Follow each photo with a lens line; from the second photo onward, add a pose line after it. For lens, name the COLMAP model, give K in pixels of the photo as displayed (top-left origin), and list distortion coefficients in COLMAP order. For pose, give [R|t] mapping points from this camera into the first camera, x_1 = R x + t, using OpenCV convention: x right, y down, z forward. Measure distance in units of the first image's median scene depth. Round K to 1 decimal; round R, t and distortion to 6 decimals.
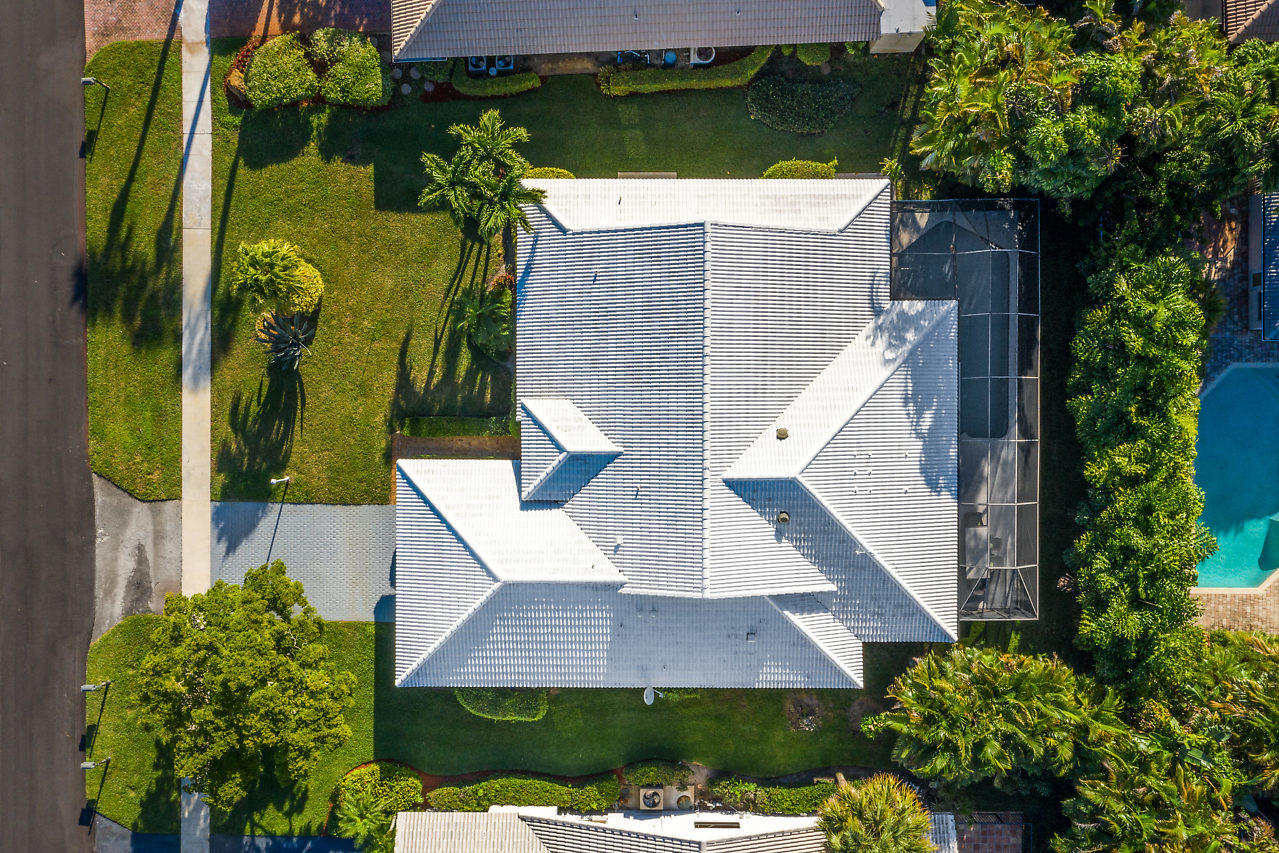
lens RADIAL K [[1221.2, 0, 686.2], [0, 1221.2, 421.5], [0, 0, 1]] dist [-0.016622, 0.001046]
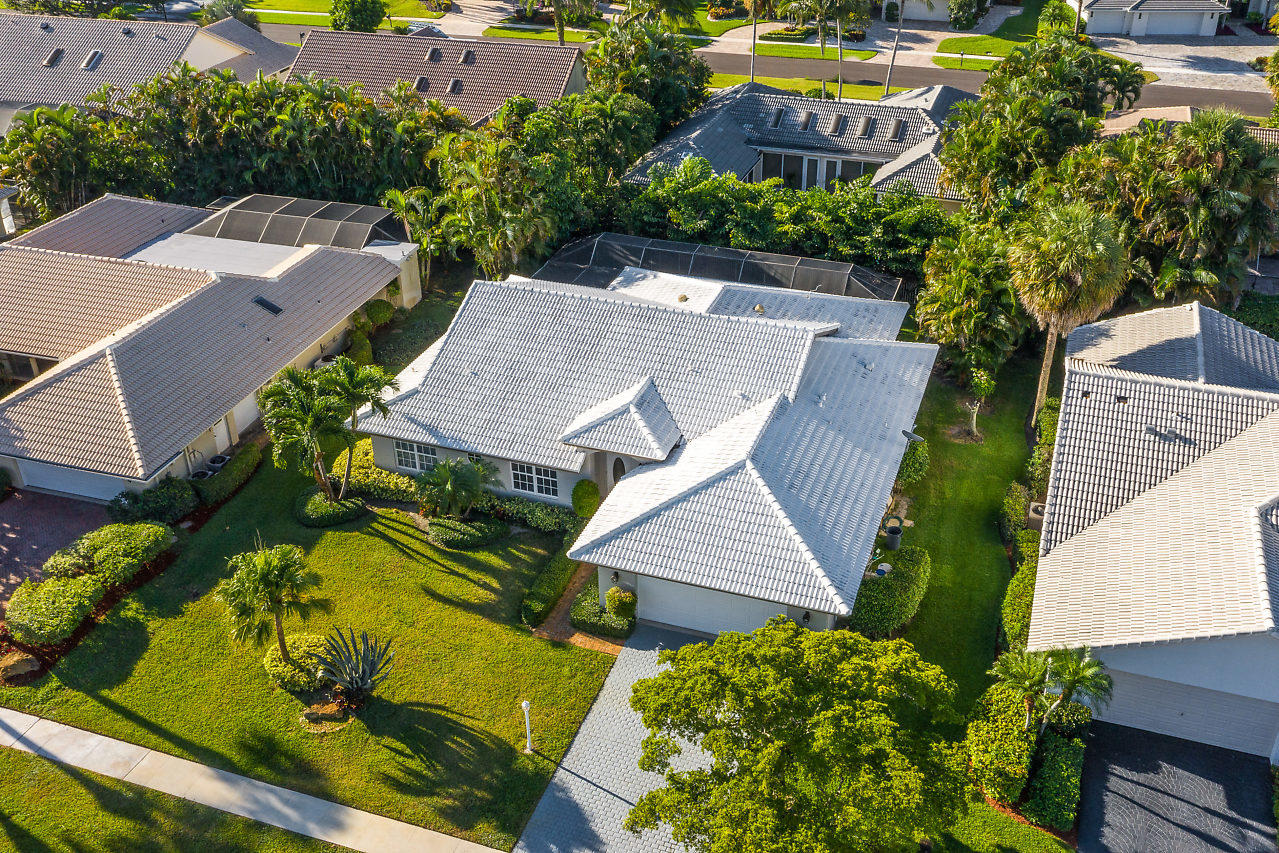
lens RADIAL K [[1221.2, 0, 686.2], [0, 1221.2, 421.5], [0, 0, 1]] dist [-0.016622, 0.001046]
pose [[0.310268, -0.476753, 0.822459, -0.825025], [0.950563, 0.143935, -0.275160, 0.311495], [0.012803, 0.867173, 0.497843, 0.532755]]
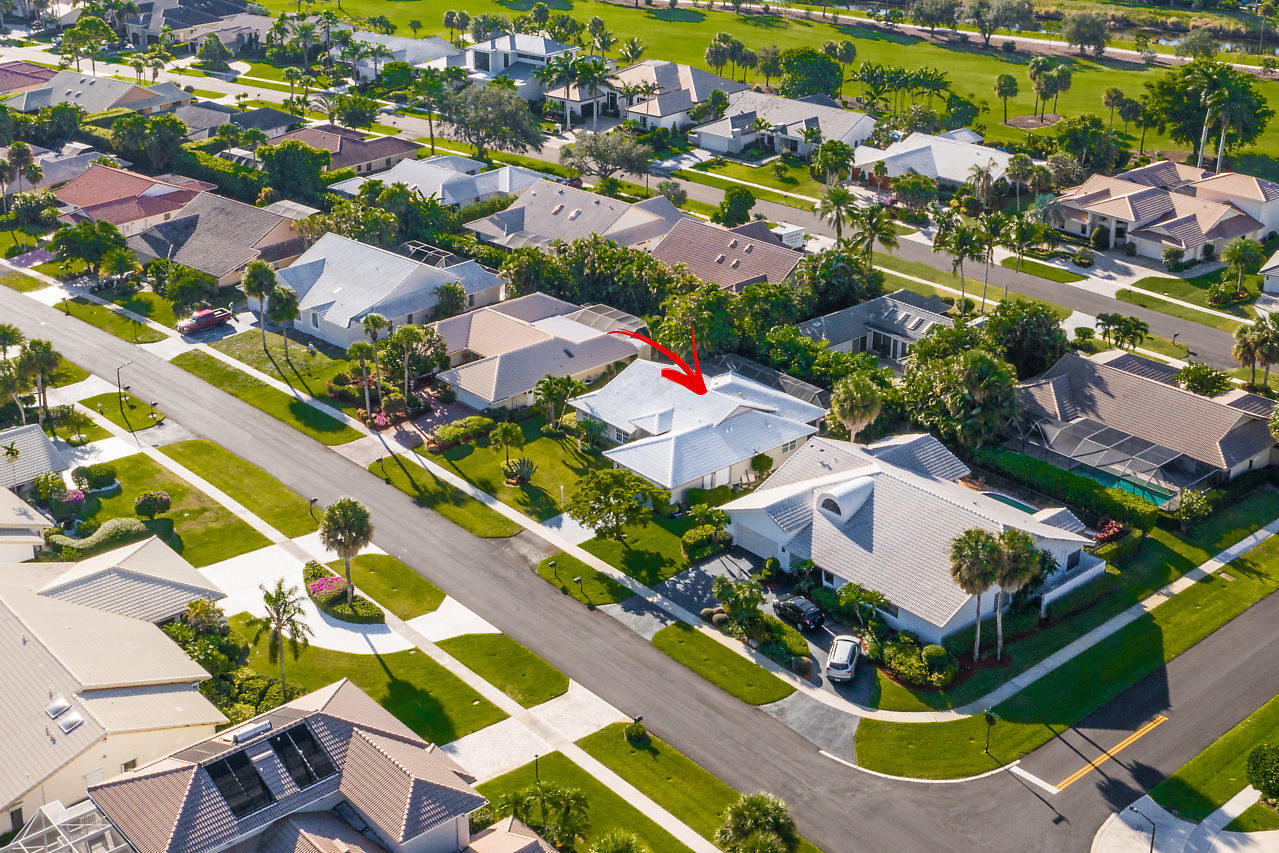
lens RADIAL K [[1221.2, 0, 686.2], [0, 1221.2, 421.5], [0, 0, 1]] dist [-0.016622, 0.001046]
pose [[0.695702, -0.283840, 0.659874, -1.552105], [0.717919, 0.305826, -0.625350, 1.459561], [-0.024307, 0.908793, 0.416539, 0.038947]]
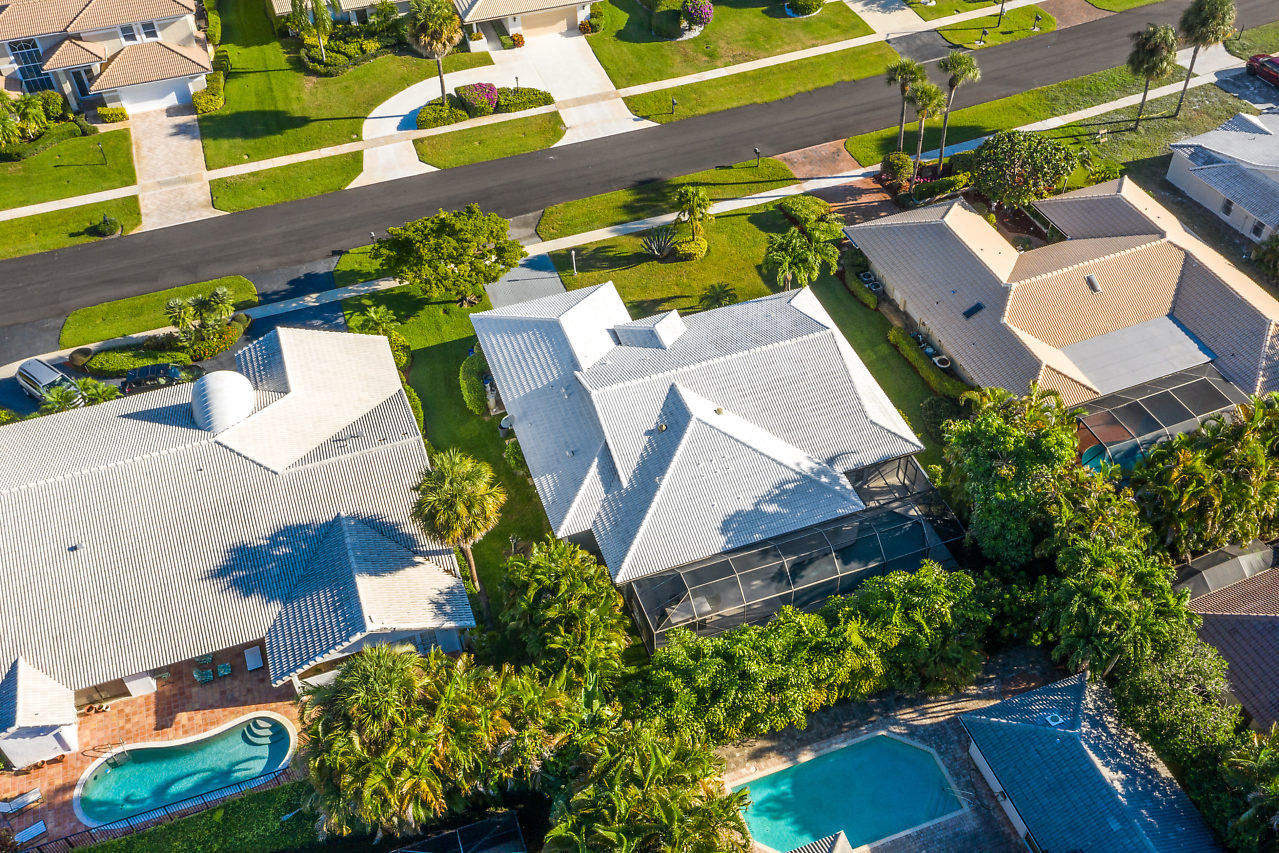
lens RADIAL K [[1221.2, 0, 686.2], [0, 1221.2, 421.5], [0, 0, 1]] dist [-0.016622, 0.001046]
pose [[0.356318, 0.654958, -0.666384, 0.957407], [-0.934357, 0.252566, -0.251370, 0.380737], [0.003669, 0.712208, 0.701959, 0.028791]]
